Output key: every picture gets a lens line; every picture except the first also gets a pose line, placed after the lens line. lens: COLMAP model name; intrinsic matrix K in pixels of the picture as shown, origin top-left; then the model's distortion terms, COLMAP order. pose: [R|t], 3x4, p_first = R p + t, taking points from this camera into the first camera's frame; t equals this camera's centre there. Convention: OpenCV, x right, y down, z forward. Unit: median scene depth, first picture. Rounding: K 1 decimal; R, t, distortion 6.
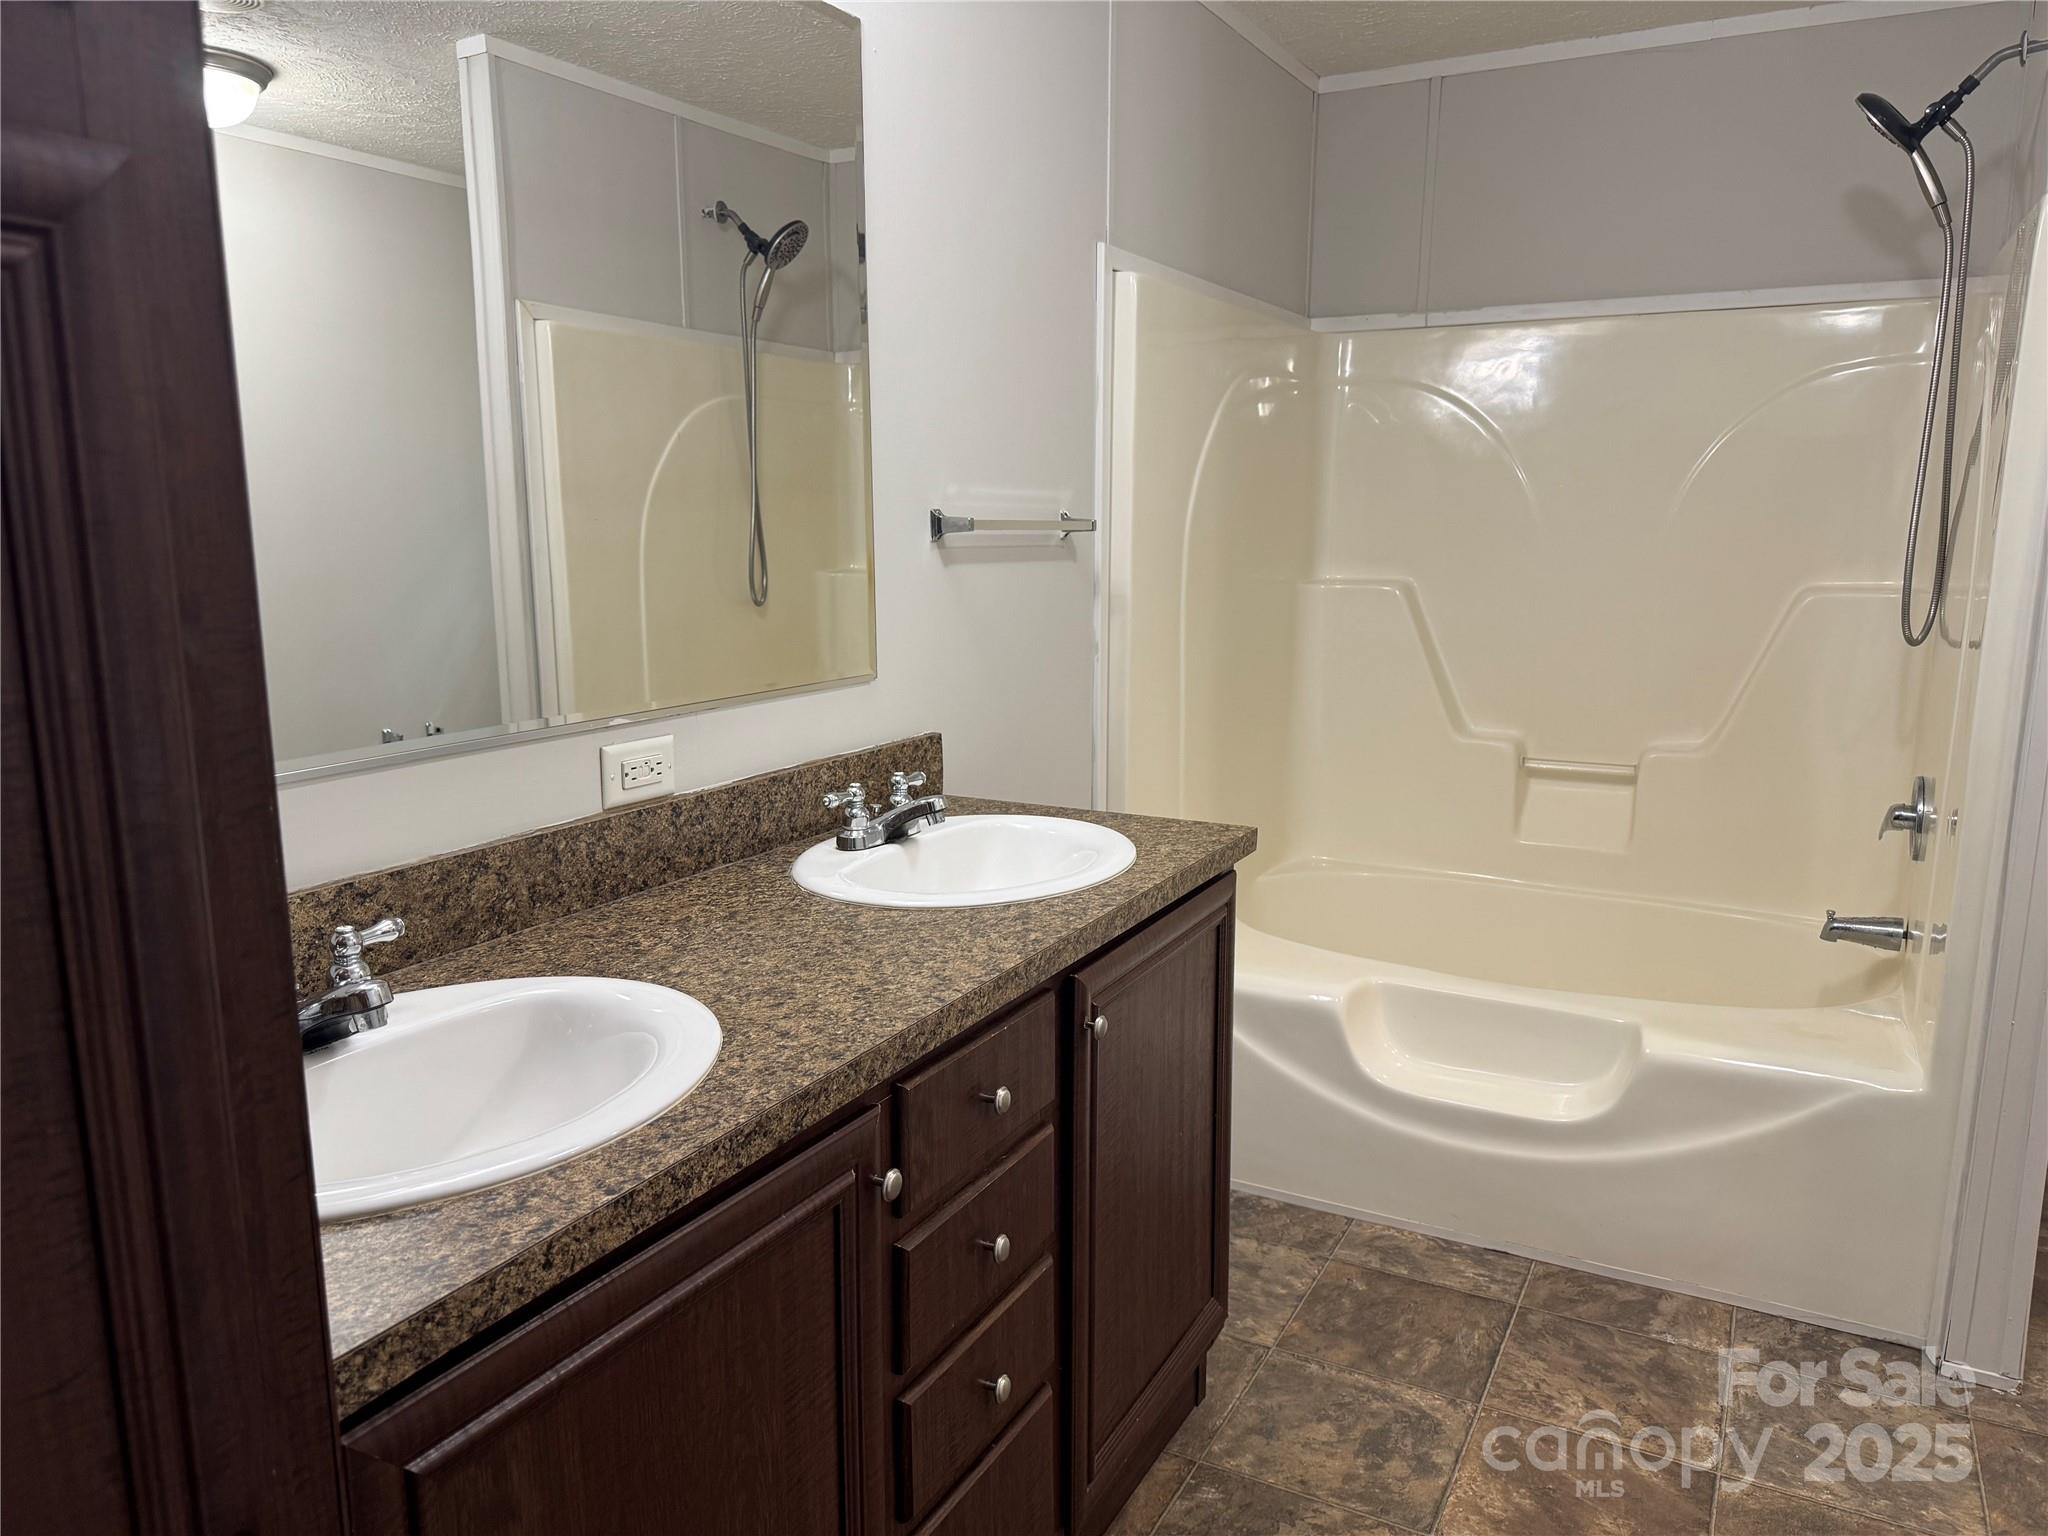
lens RADIAL K [[1445.7, 0, 1030.3], [0, 1445.7, 774.3], [0, 0, 1]] dist [0.040420, -0.040162]
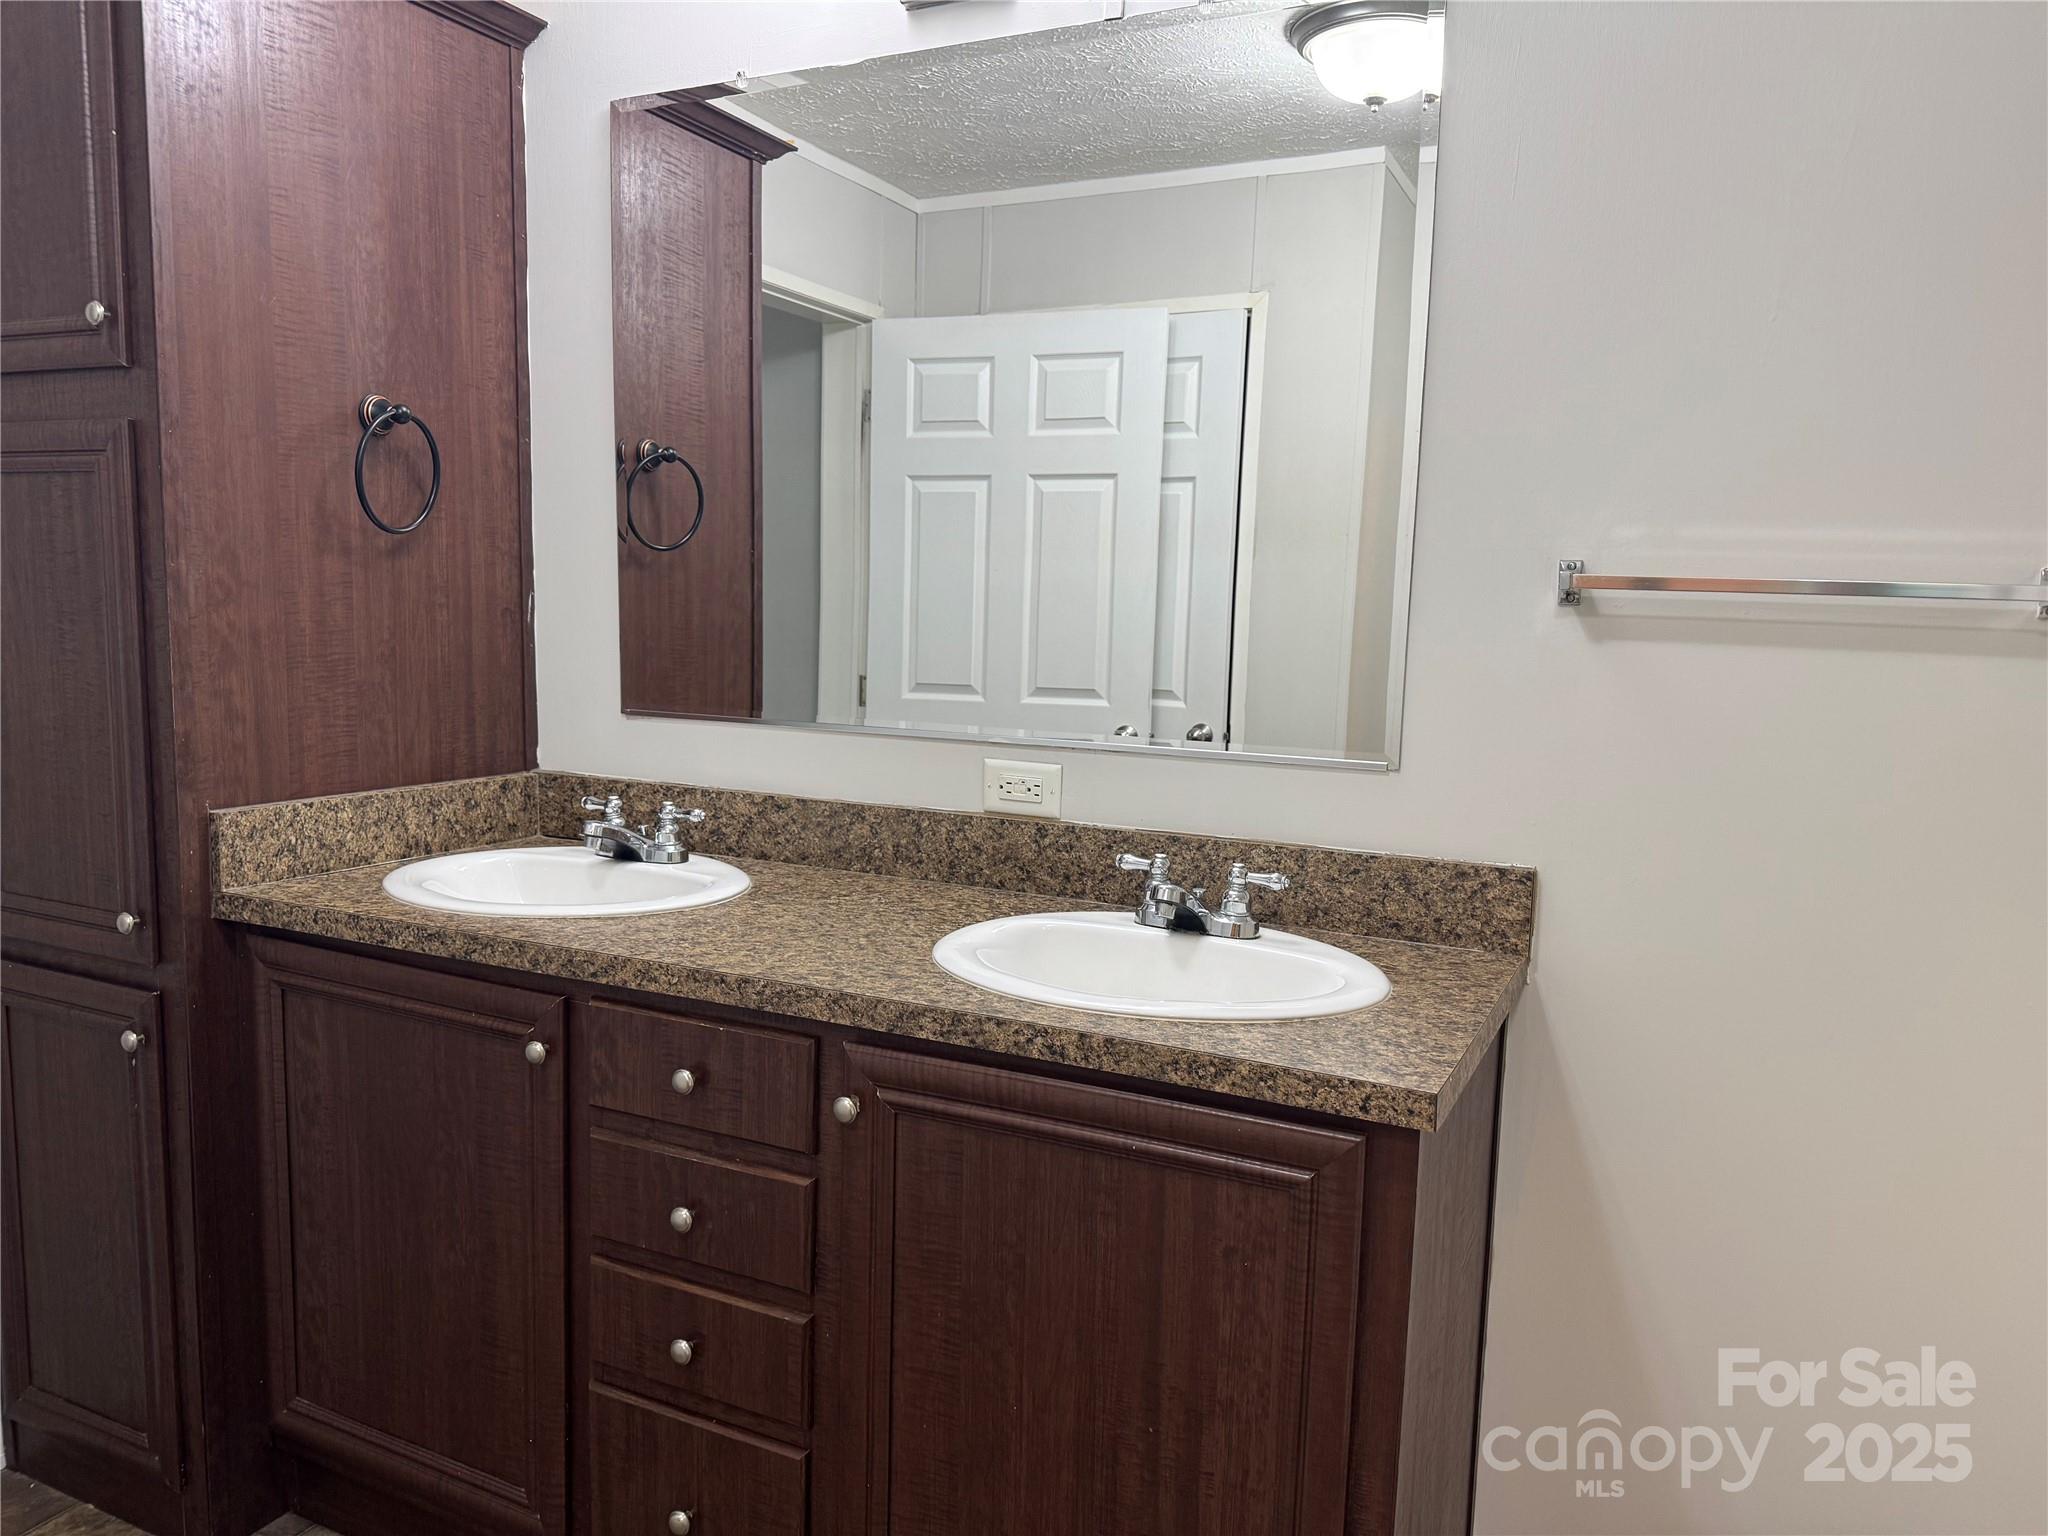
lens RADIAL K [[1445.7, 0, 1151.2], [0, 1445.7, 800.1], [0, 0, 1]] dist [0.040420, -0.040162]
pose [[0.045865, 0.127749, -0.990745, 0.903391], [-0.202747, 0.972337, 0.115990, -0.152239], [0.978156, 0.195551, 0.070497, 1.062149]]
